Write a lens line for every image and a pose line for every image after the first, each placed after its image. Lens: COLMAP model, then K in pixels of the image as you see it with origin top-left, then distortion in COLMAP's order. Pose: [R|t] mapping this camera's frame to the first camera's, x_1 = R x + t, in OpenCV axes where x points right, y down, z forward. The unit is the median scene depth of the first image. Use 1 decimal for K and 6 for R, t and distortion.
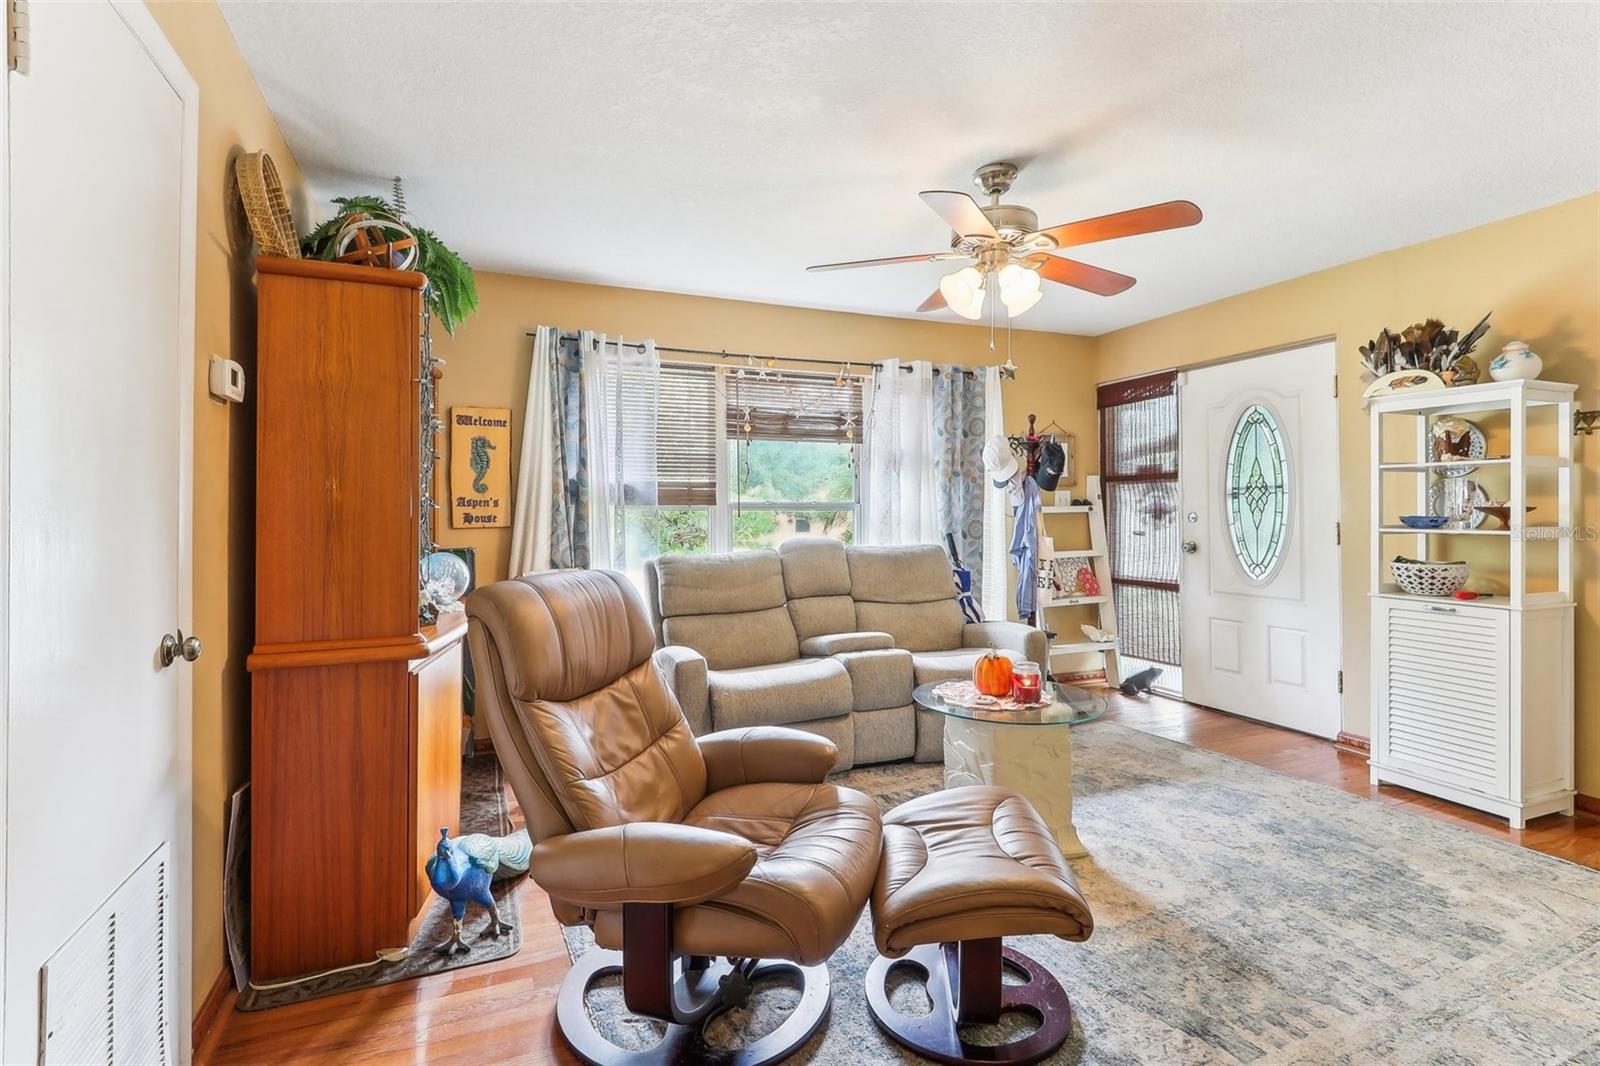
lens RADIAL K [[755.4, 0, 790.1], [0, 755.4, 512.6], [0, 0, 1]] dist [-0.007838, 0.001221]
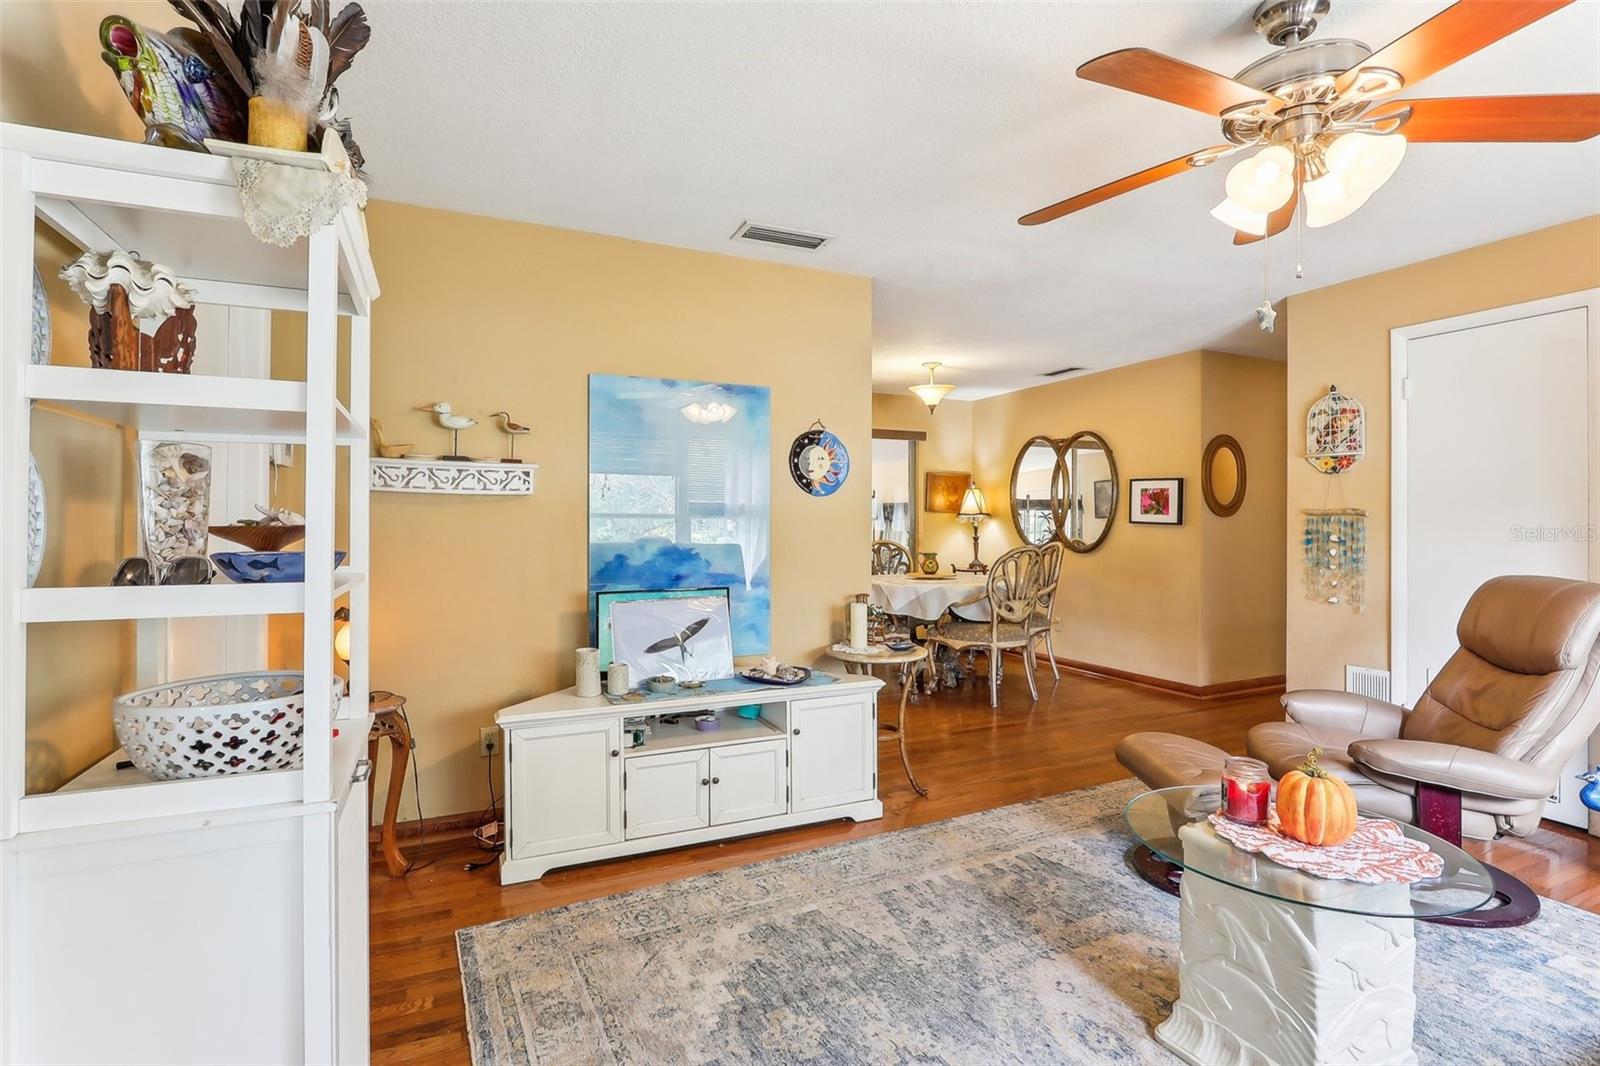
lens RADIAL K [[755.4, 0, 797.2], [0, 755.4, 517.6], [0, 0, 1]] dist [-0.007838, 0.001221]
pose [[-0.998851, 0.000828, -0.047923, 0.780131], [0.001285, 0.999954, -0.009502, -0.007796], [0.047913, -0.009553, -0.998806, 1.729634]]
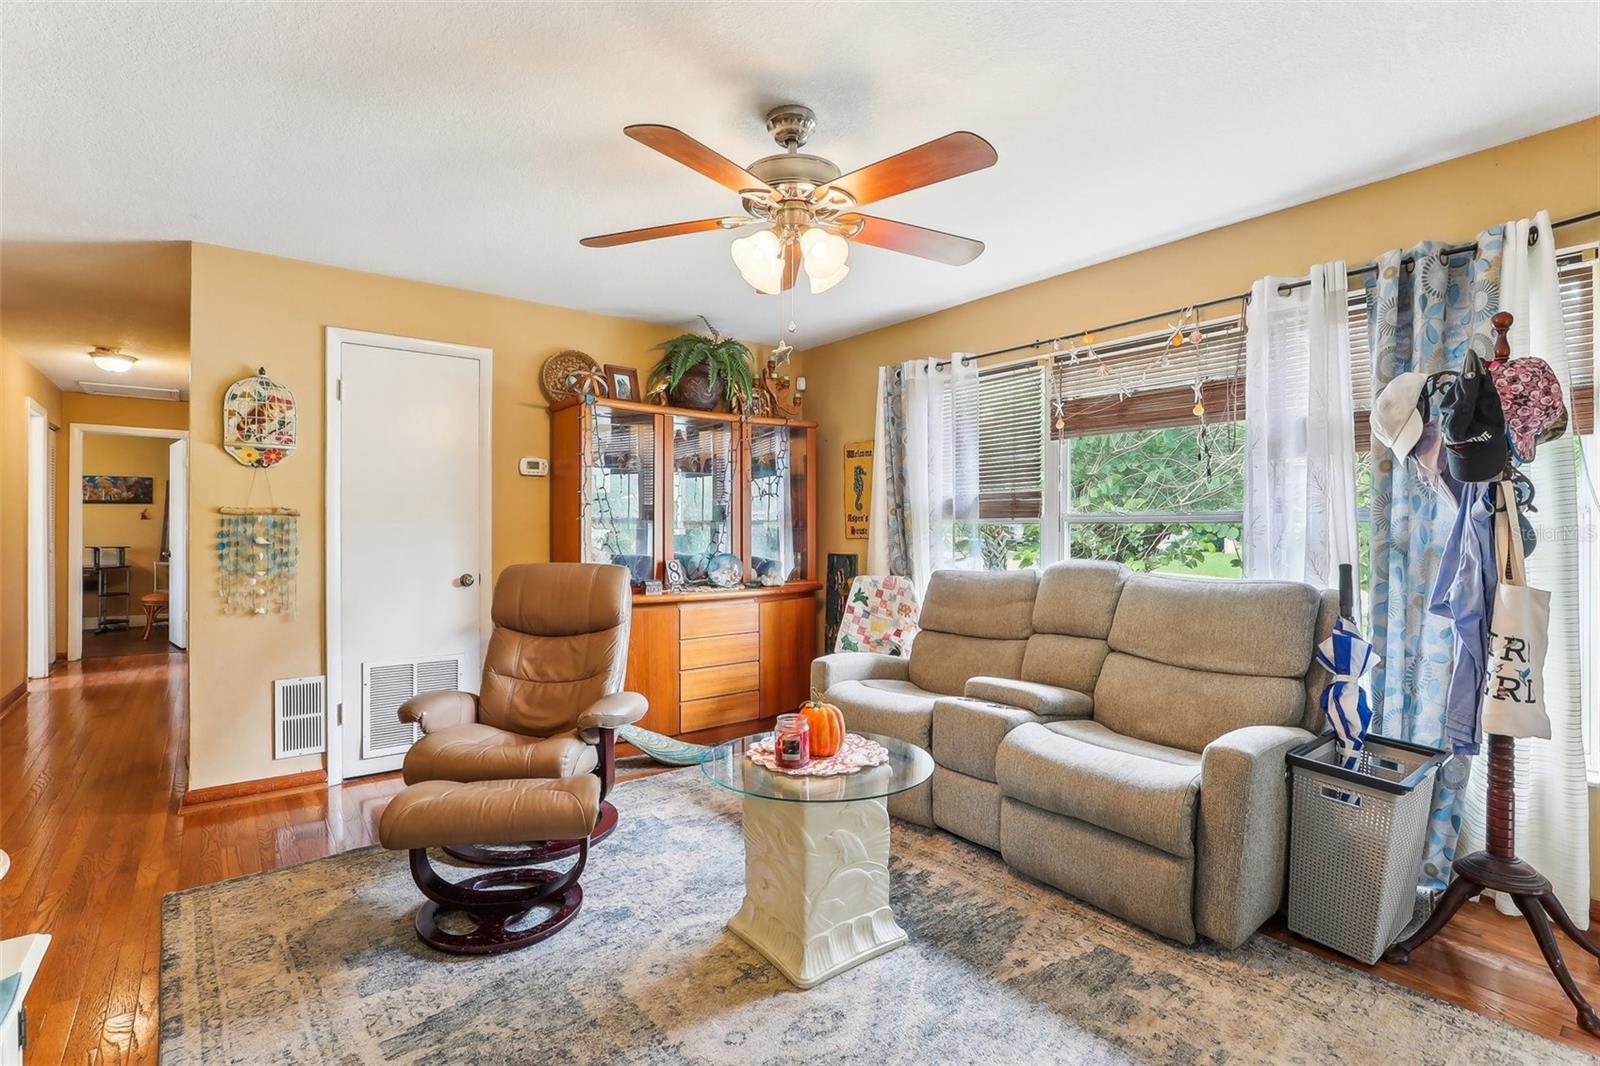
lens RADIAL K [[755.4, 0, 772.0], [0, 755.4, 527.3], [0, 0, 1]] dist [-0.007838, 0.001221]
pose [[0.256250, 0.002454, -0.966607, 1.149182], [0.003893, 0.999986, 0.003571, -0.004805], [0.966603, -0.004678, 0.256237, 0.813496]]
